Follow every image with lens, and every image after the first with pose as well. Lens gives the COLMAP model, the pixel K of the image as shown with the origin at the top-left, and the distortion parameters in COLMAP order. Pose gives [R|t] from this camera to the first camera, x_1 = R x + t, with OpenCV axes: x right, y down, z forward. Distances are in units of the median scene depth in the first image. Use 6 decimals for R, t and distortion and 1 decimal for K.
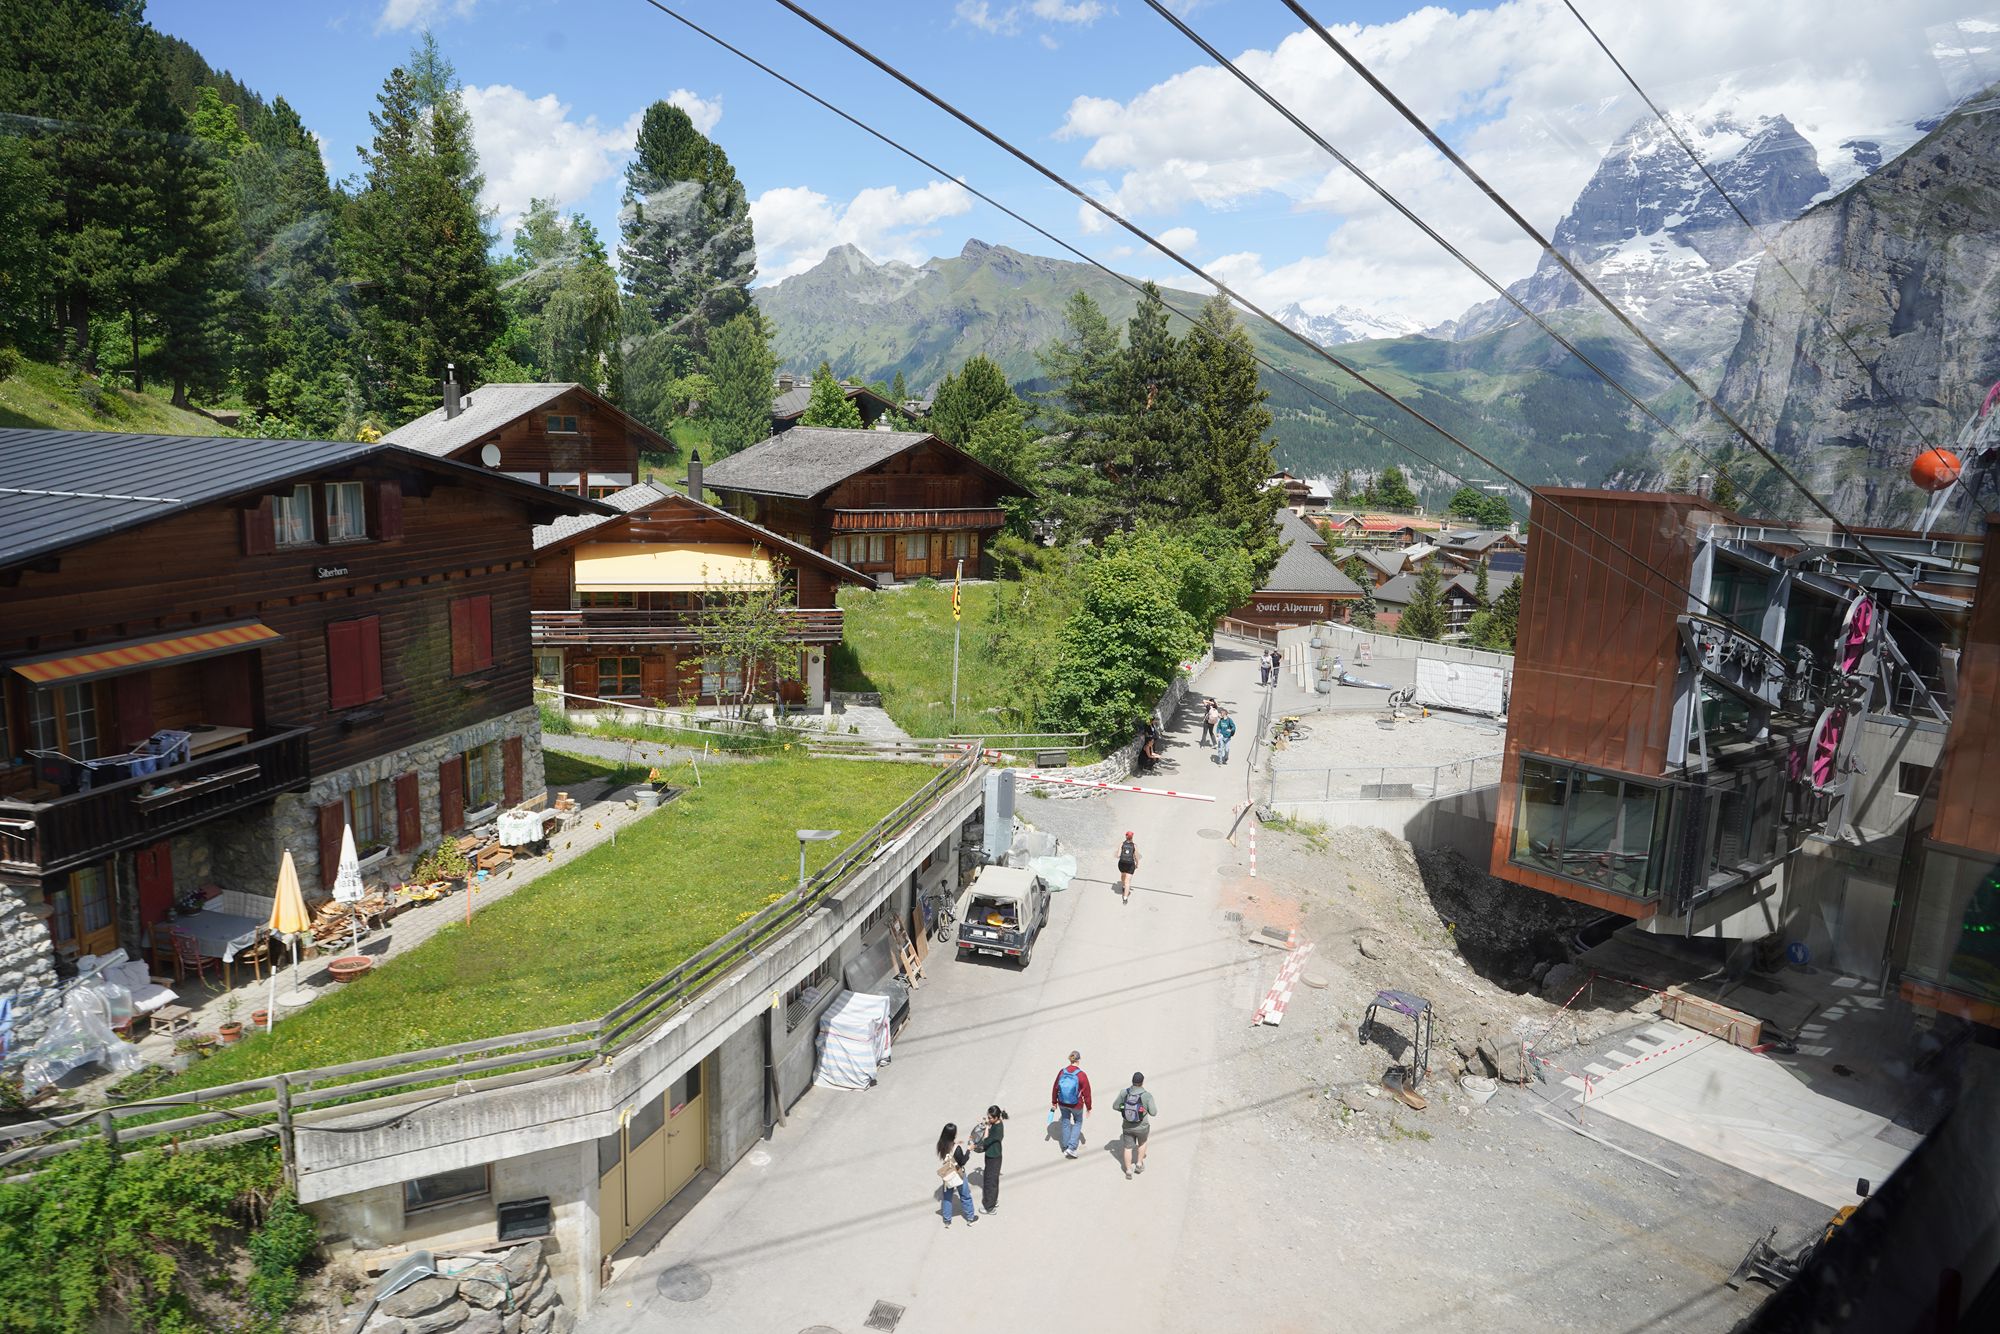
lens RADIAL K [[1344.7, 0, 1036.8], [0, 1344.7, 660.7], [0, 0, 1]] dist [-0.015204, 0.019527]
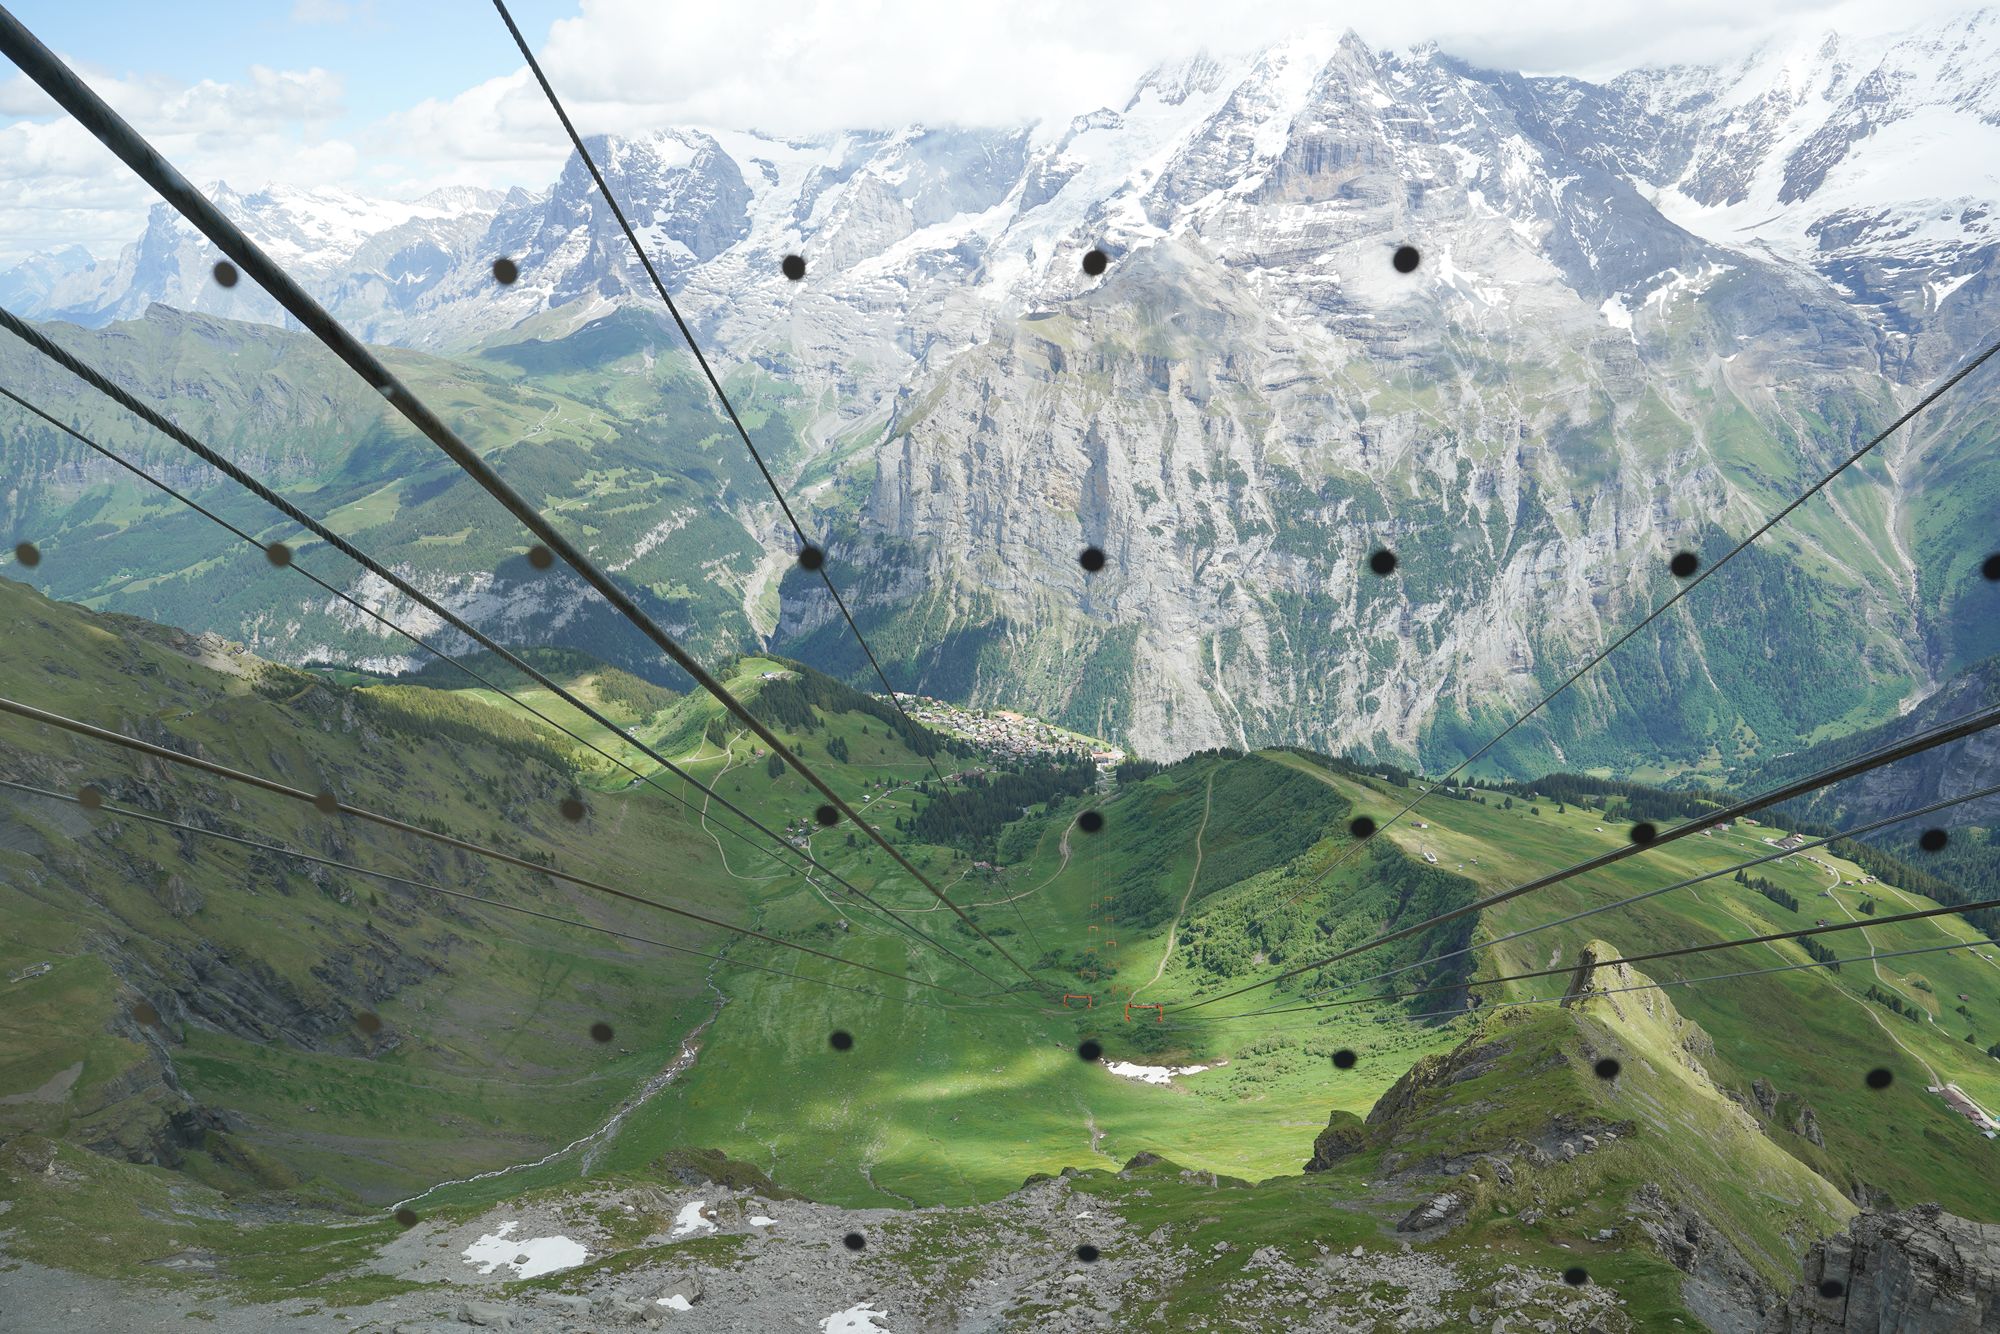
lens RADIAL K [[1319.6, 0, 993.4], [0, 1319.6, 661.4], [0, 0, 1]] dist [-0.023301, 0.027823]
pose [[0.722742, -0.266757, 0.637562, -0.287156], [0.162442, 0.962232, 0.218455, -0.129762], [-0.671756, -0.054320, 0.738778, -0.287706]]
